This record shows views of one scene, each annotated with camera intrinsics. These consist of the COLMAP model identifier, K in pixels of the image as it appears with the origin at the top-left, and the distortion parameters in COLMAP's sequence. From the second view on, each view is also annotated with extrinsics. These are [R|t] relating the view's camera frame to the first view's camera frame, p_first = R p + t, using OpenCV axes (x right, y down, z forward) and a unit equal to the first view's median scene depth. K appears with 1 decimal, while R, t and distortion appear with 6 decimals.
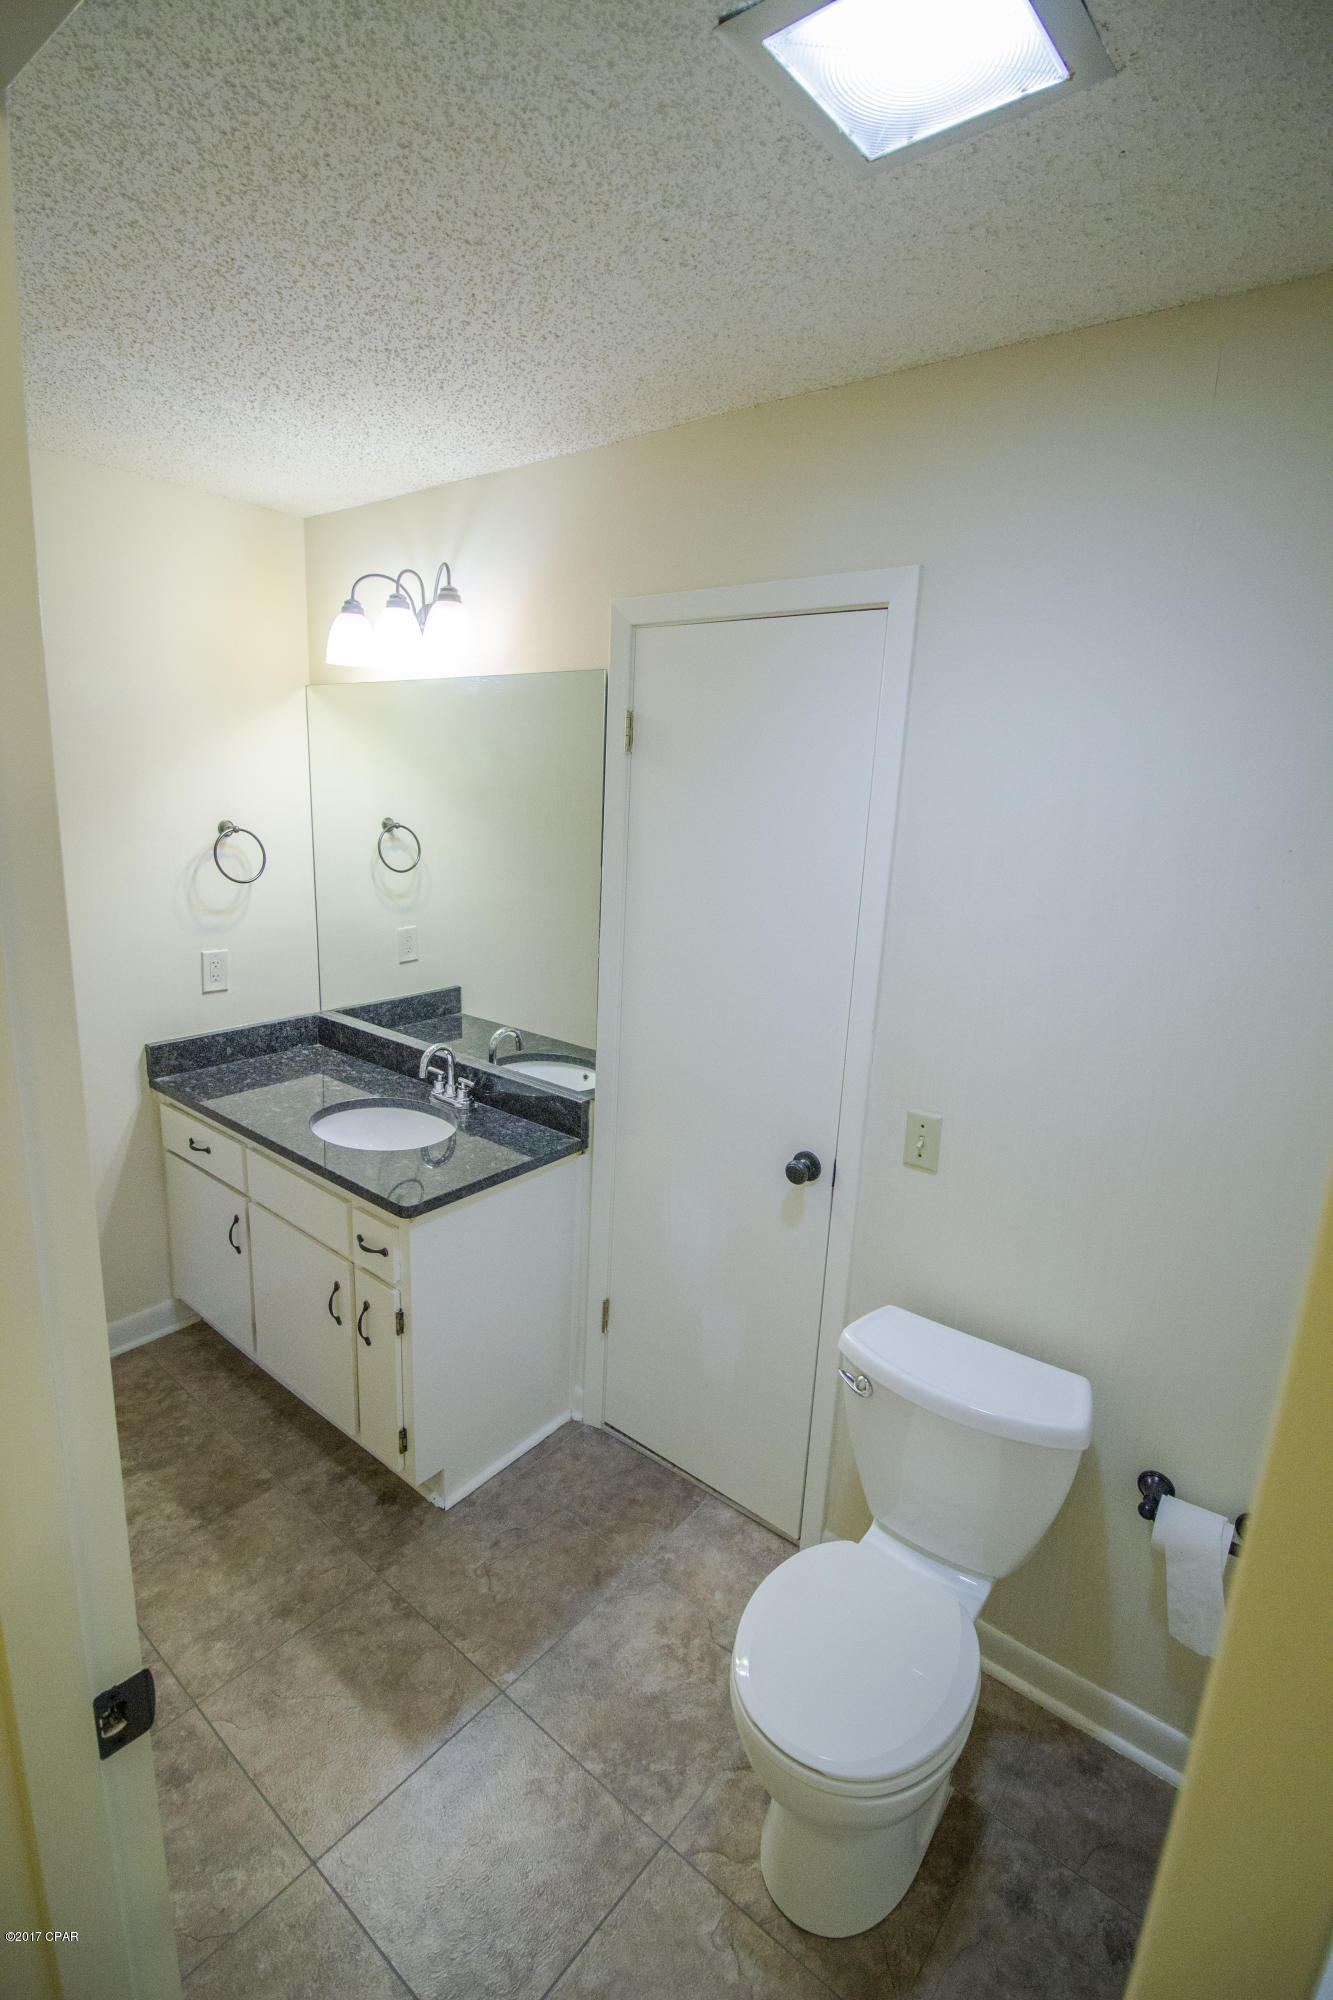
lens RADIAL K [[925.7, 0, 629.3], [0, 925.7, 986.0], [0, 0, 1]] dist [-0.006254, -0.009277]
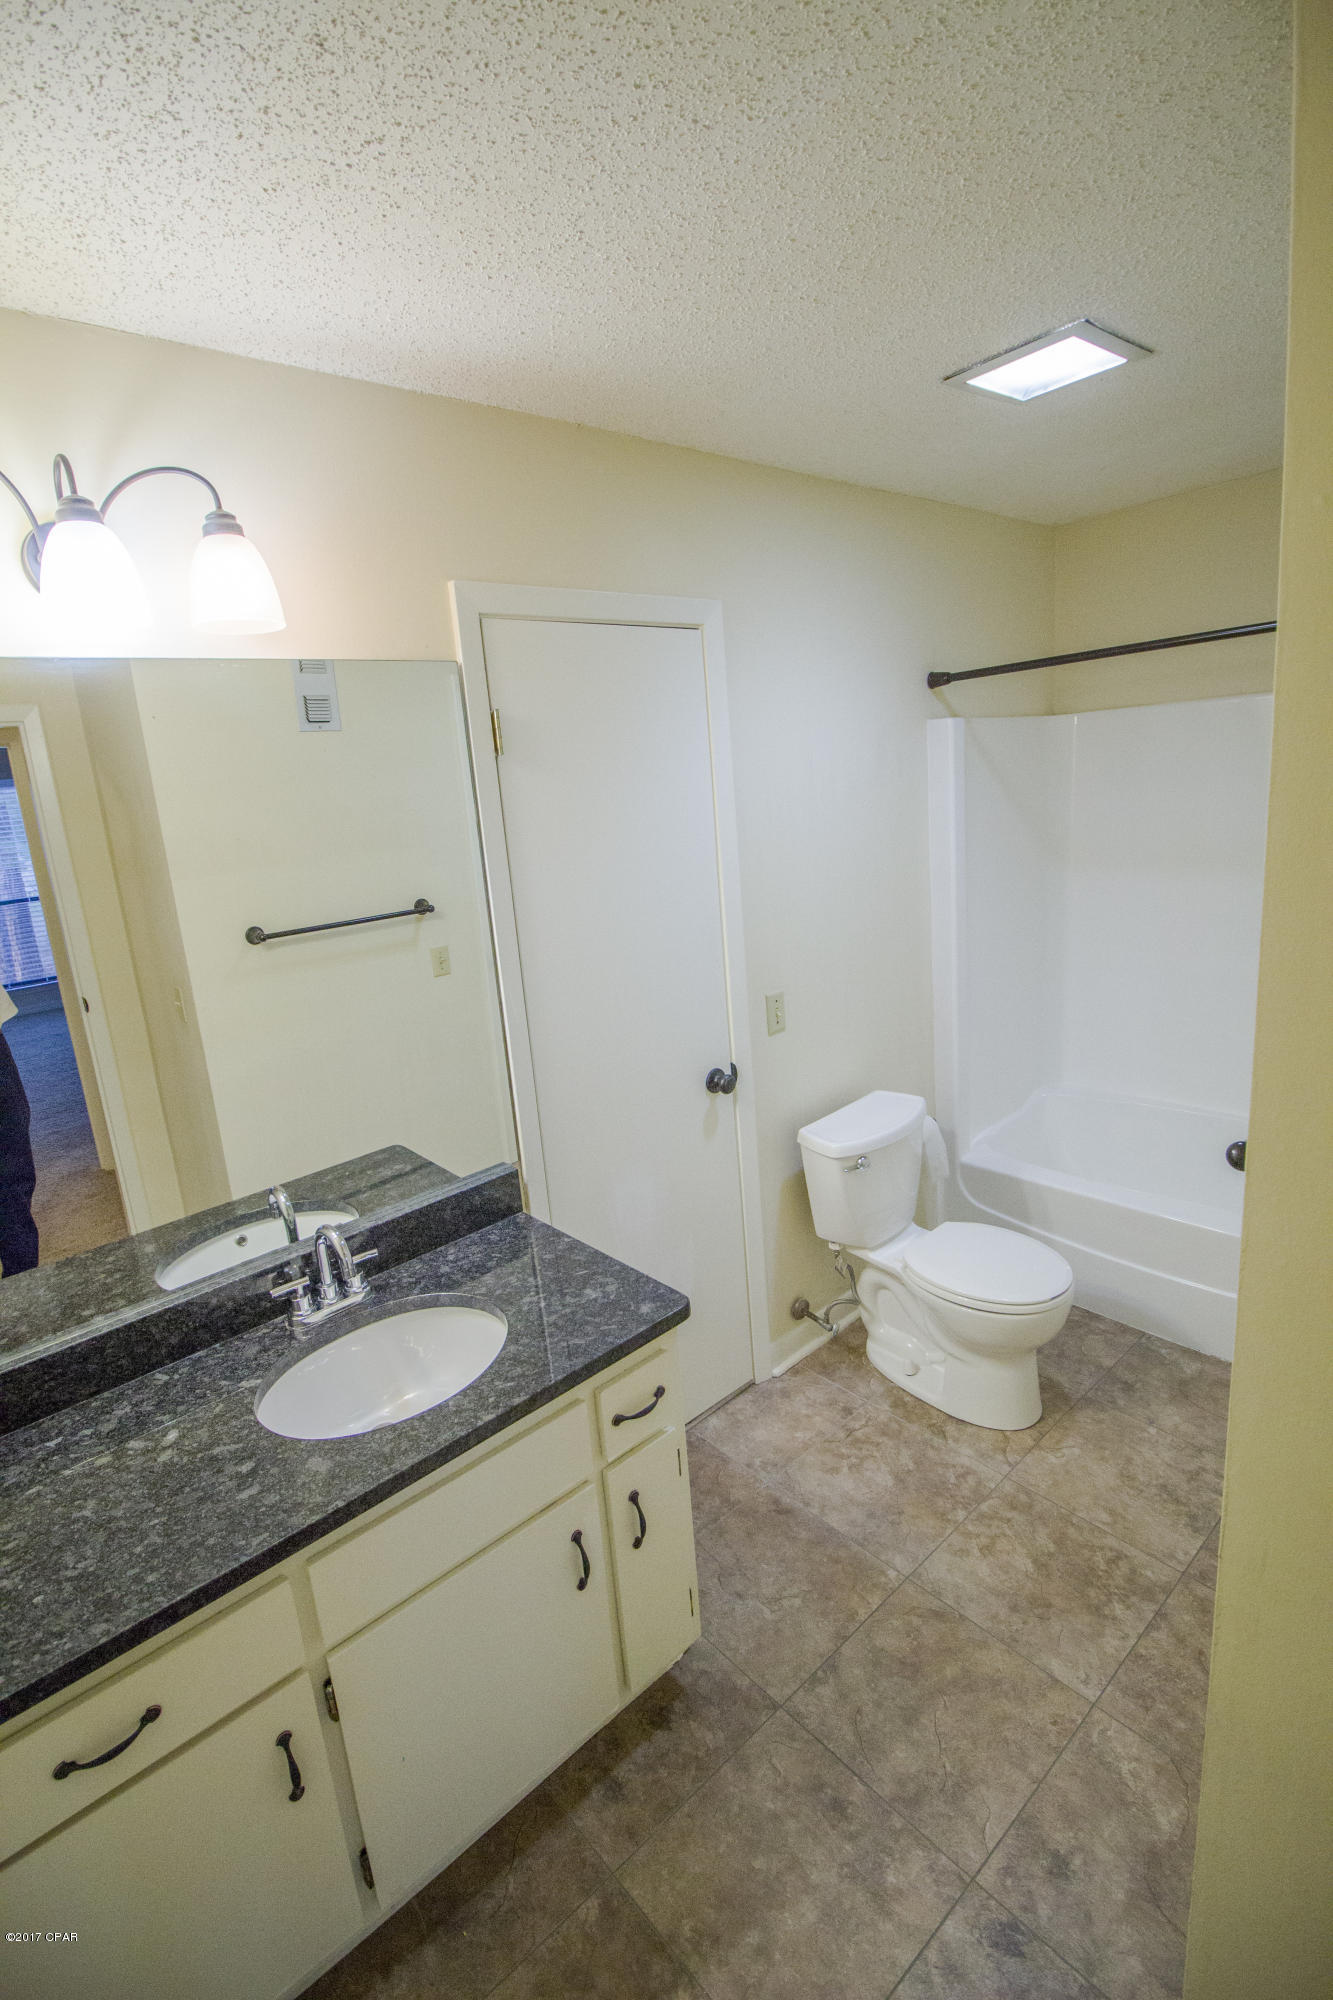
lens RADIAL K [[925.7, 0, 672.7], [0, 925.7, 988.1], [0, 0, 1]] dist [-0.006254, -0.009277]
pose [[0.150004, -0.273925, 0.949981, -0.945881], [0.306796, 0.926318, 0.218658, -0.203862], [-0.939880, 0.258651, 0.222991, 0.754623]]
